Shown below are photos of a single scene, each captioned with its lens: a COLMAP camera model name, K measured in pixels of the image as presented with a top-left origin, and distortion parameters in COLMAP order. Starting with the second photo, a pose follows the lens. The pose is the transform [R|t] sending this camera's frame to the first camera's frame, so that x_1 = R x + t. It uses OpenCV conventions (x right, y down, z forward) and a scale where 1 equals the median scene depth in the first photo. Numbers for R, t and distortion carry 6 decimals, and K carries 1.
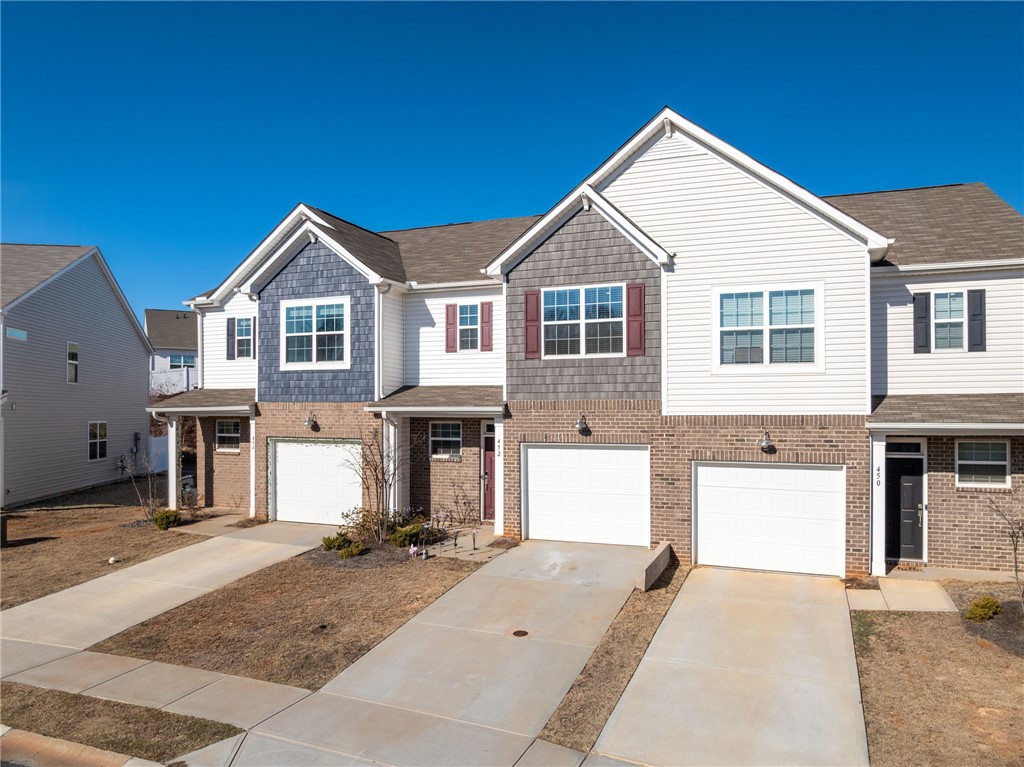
lens RADIAL K [[745.5, 0, 515.2], [0, 745.5, 393.2], [0, 0, 1]] dist [-0.047402, 0.015844]
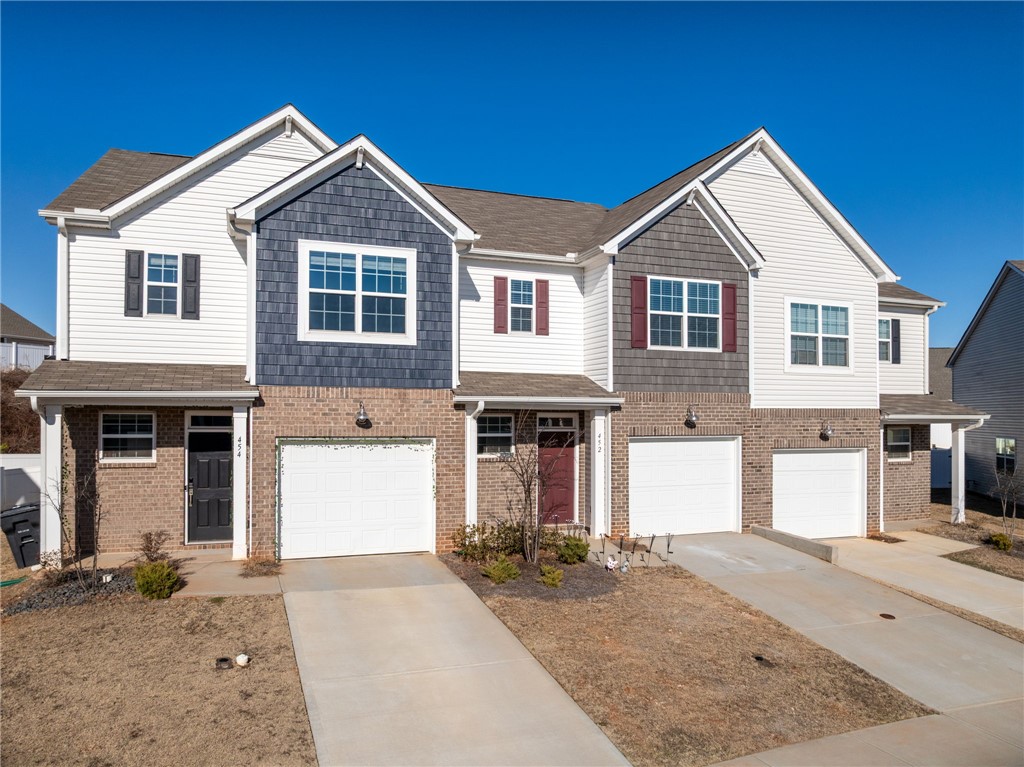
lens RADIAL K [[745.5, 0, 516.1], [0, 745.5, 384.6], [0, 0, 1]] dist [-0.047402, 0.015844]
pose [[0.726791, 0.027071, 0.686325, -0.751834], [-0.024775, 0.999606, -0.013192, 0.016890], [-0.686411, -0.007416, 0.727176, 0.422017]]
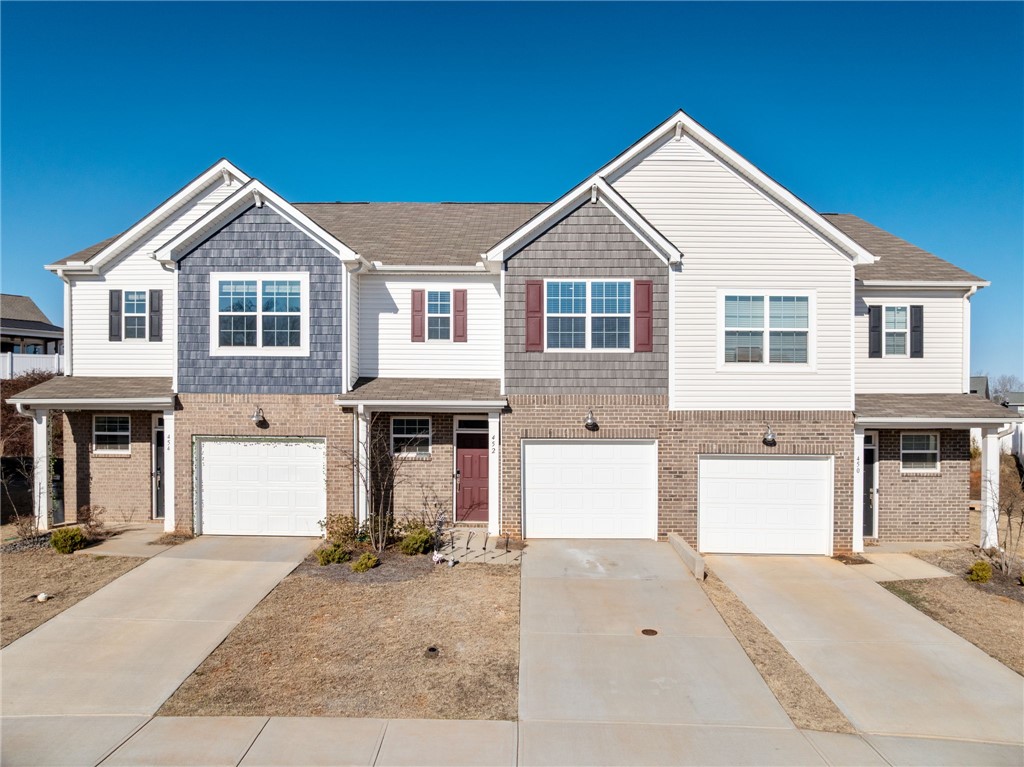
lens RADIAL K [[745.5, 0, 519.0], [0, 745.5, 405.6], [0, 0, 1]] dist [-0.047402, 0.015844]
pose [[0.929970, 0.008357, 0.367542, -0.351433], [-0.013668, 0.999836, 0.011848, 0.012904], [-0.367382, -0.016042, 0.929932, 0.114831]]
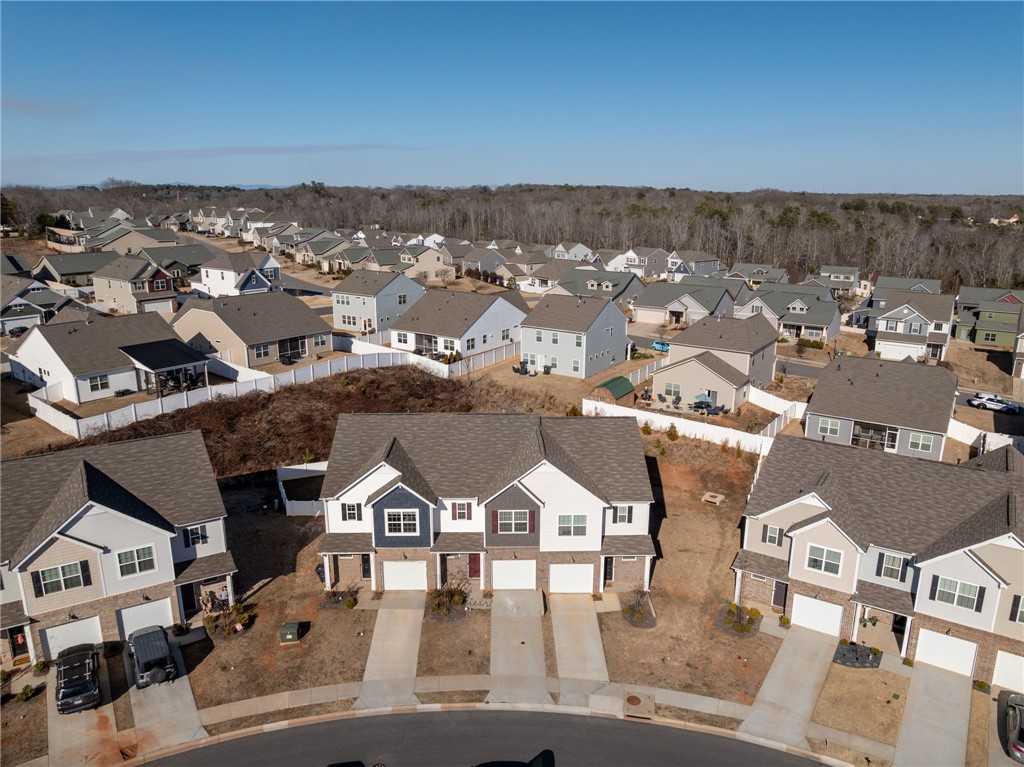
lens RADIAL K [[745.5, 0, 529.0], [0, 745.5, 322.3], [0, 0, 1]] dist [-0.047402, 0.015844]
pose [[0.909808, -0.064487, 0.409989, -0.992725], [-0.024462, 0.977806, 0.208081, -1.460099], [-0.414308, -0.199343, 0.888038, -1.454720]]
